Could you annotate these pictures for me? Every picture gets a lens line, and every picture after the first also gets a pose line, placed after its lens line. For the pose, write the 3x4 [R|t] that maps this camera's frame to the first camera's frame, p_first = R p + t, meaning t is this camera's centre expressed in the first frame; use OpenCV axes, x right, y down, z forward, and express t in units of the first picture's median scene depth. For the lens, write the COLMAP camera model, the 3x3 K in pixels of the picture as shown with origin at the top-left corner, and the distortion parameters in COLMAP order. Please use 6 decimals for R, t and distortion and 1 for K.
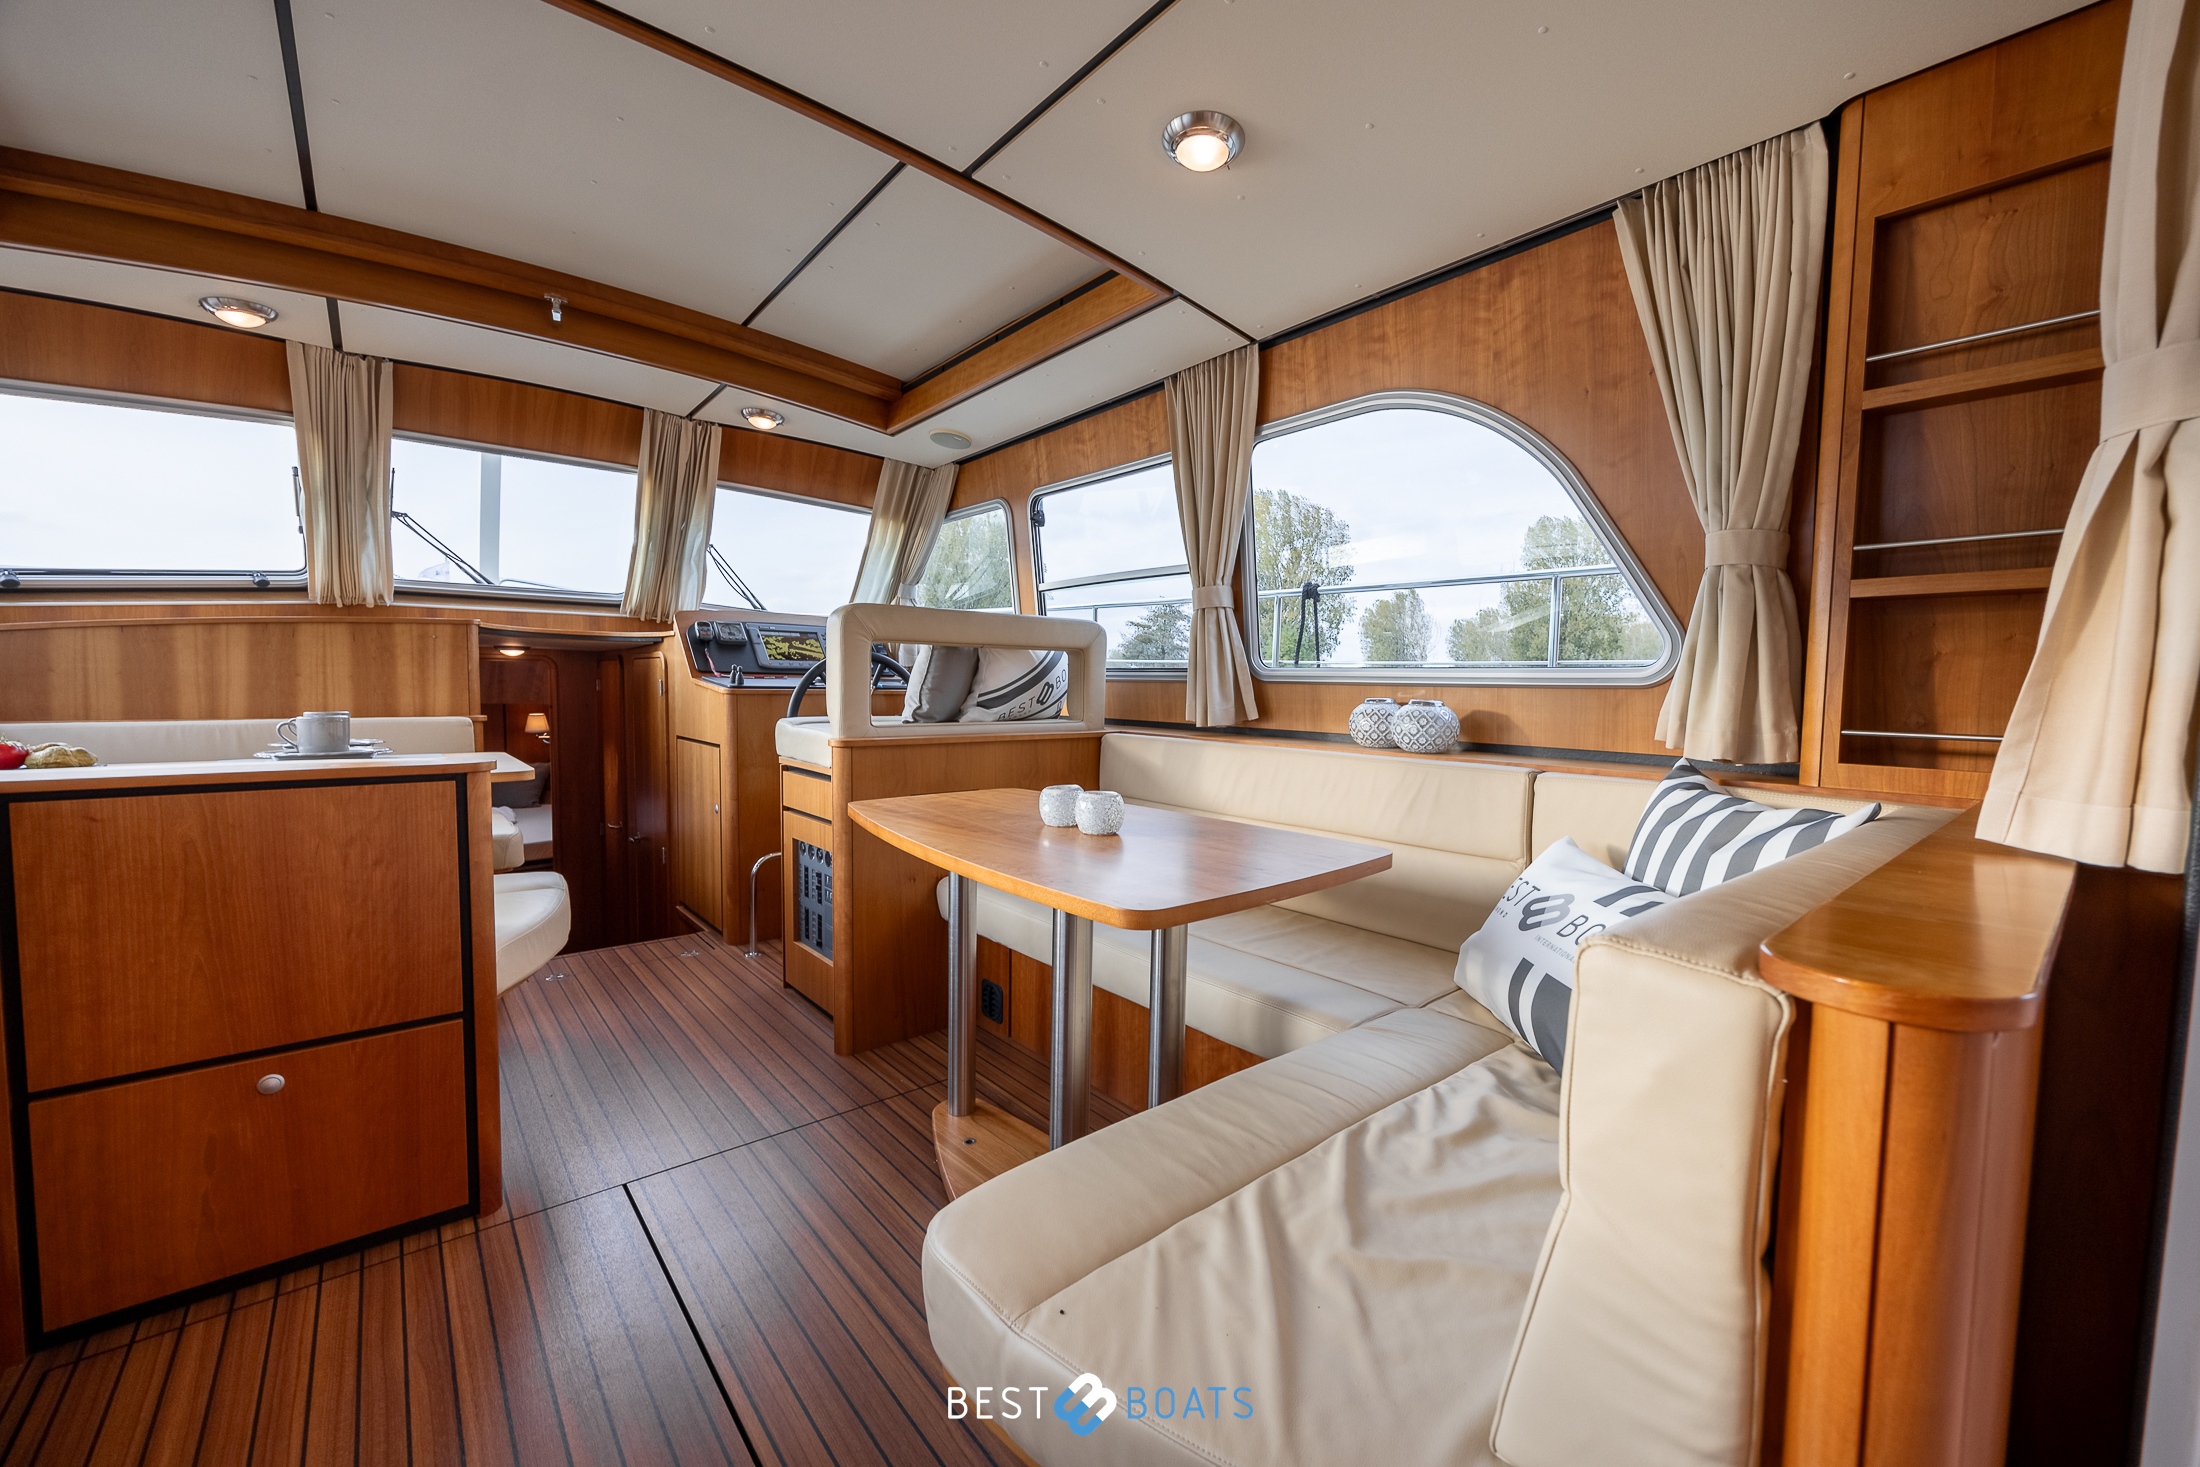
lens RADIAL K [[866.8, 0, 1108.4], [0, 866.8, 735.4], [0, 0, 1]] dist [0.009794, 0.000375]
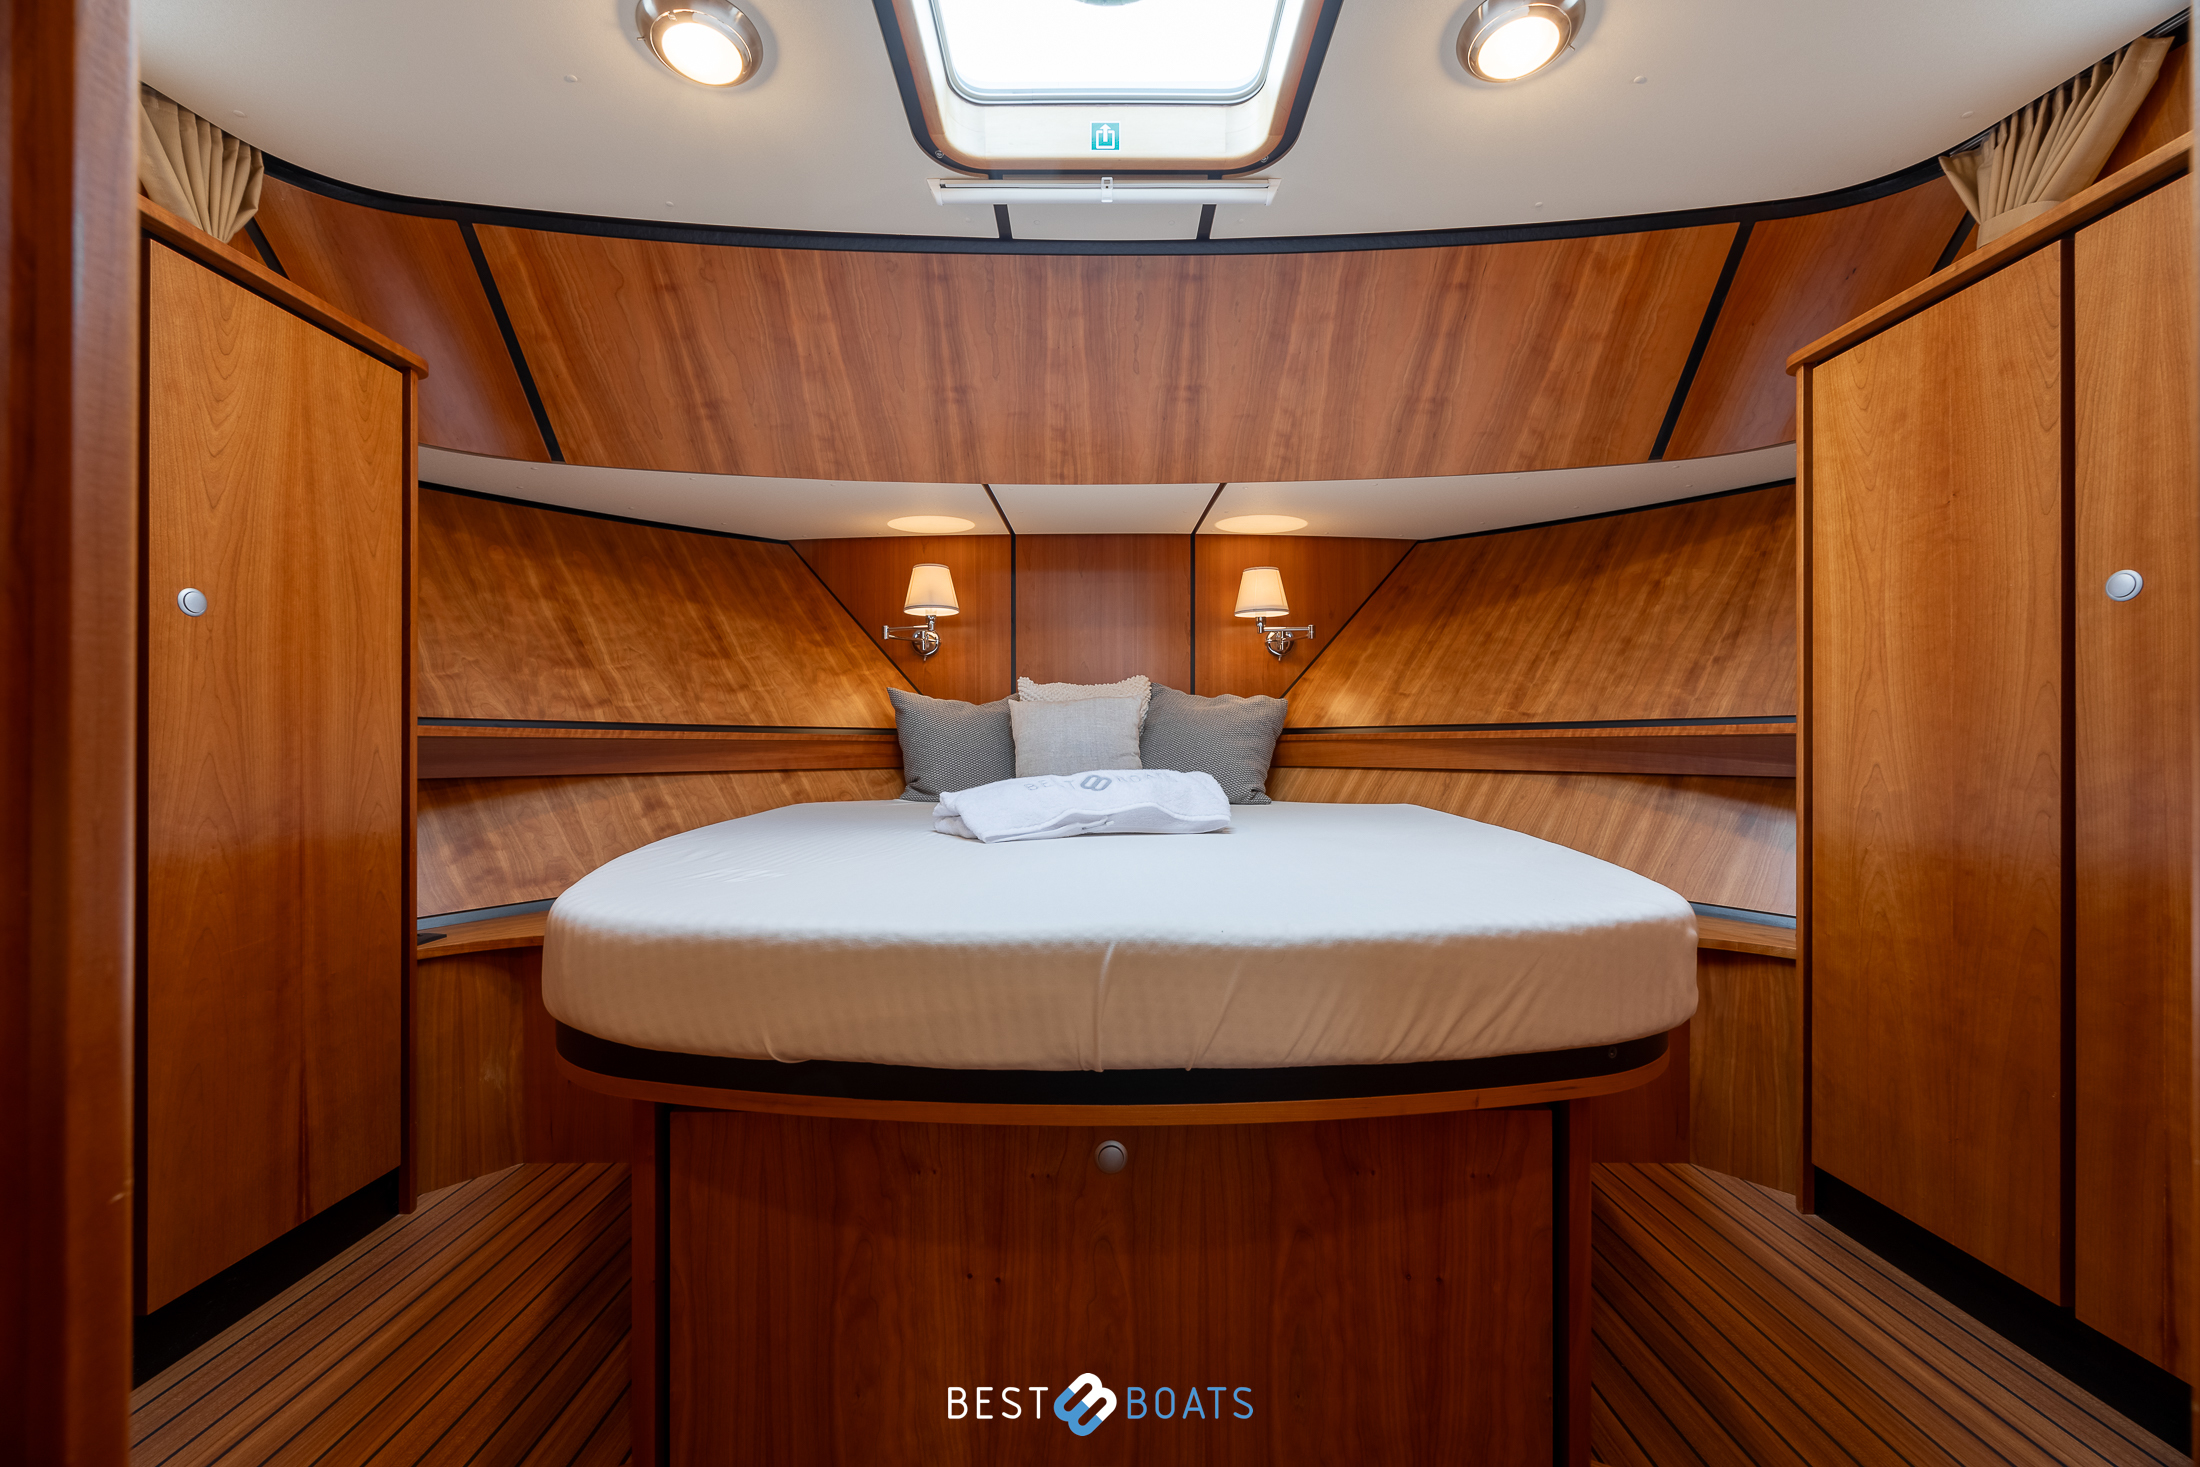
lens RADIAL K [[823.6, 0, 1117.0], [0, 823.6, 739.6], [0, 0, 1]] dist [-0.014313, 0.000866]
pose [[0.777428, -0.015242, -0.628788, -0.997999], [-0.029105, 0.997764, -0.060171, 0.161944], [0.628299, 0.065079, 0.775245, 1.417744]]
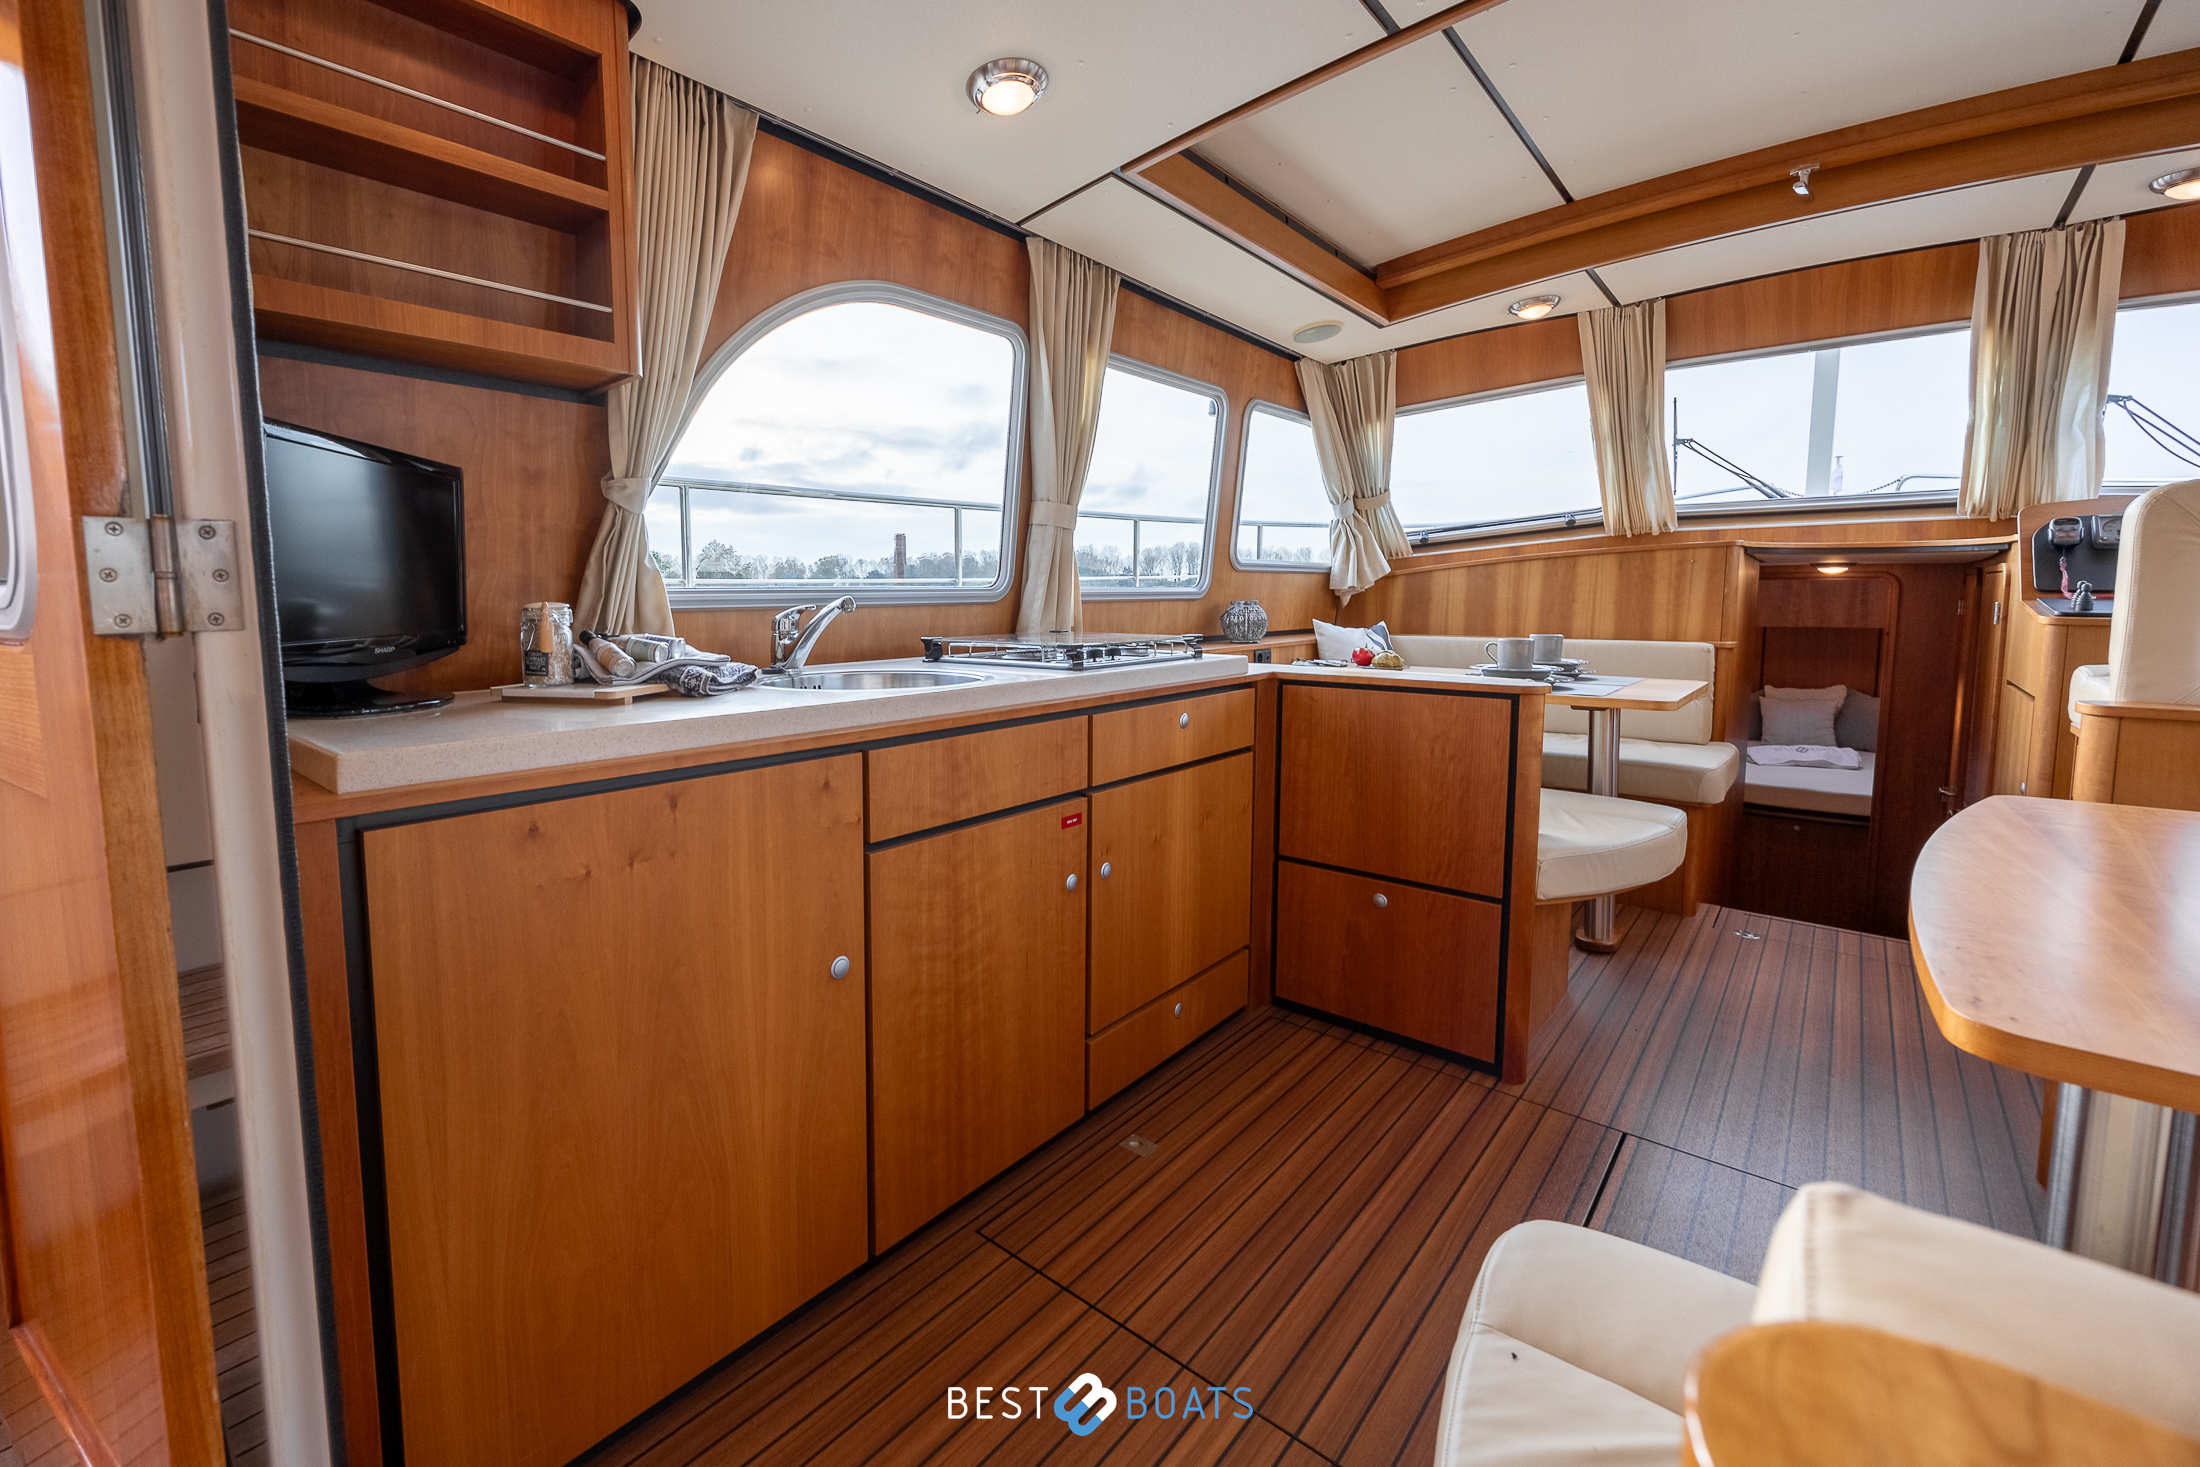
lens RADIAL K [[933.8, 0, 1001.9], [0, 933.8, 677.3], [0, 0, 1]] dist [-0.000531, -0.000219]
pose [[0.134691, 0.076003, -0.987969, 0.179116], [-0.053699, 0.996149, 0.069311, -0.012601], [0.989432, 0.043717, 0.138253, 0.079282]]
